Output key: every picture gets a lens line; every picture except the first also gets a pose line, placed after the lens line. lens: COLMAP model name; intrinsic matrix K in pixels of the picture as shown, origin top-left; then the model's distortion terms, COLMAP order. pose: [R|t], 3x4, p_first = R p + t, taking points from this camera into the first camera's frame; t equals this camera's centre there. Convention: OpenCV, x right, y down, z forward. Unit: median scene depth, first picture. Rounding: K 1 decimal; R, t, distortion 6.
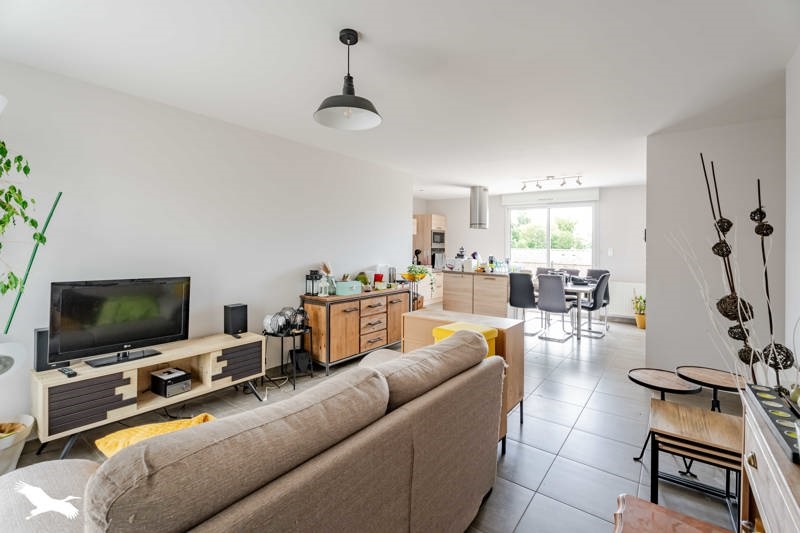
lens RADIAL K [[362.5, 0, 400.9], [0, 362.5, 263.4], [0, 0, 1]] dist [-0.000810, -0.000107]
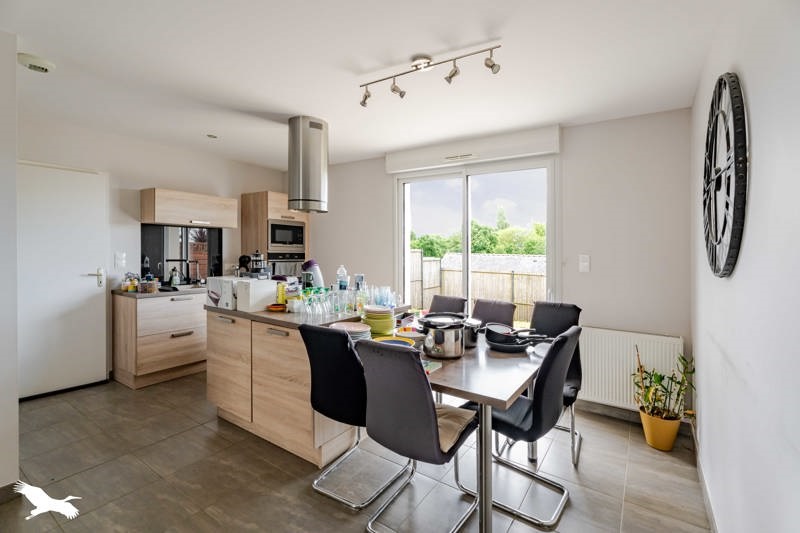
lens RADIAL K [[362.5, 0, 399.0], [0, 362.5, 264.1], [0, 0, 1]] dist [-0.000810, -0.000107]
pose [[0.999060, 0.003162, 0.043238, 0.319008], [-0.002682, 0.999934, -0.011167, -0.023957], [-0.043270, 0.011040, 0.999002, 0.543037]]
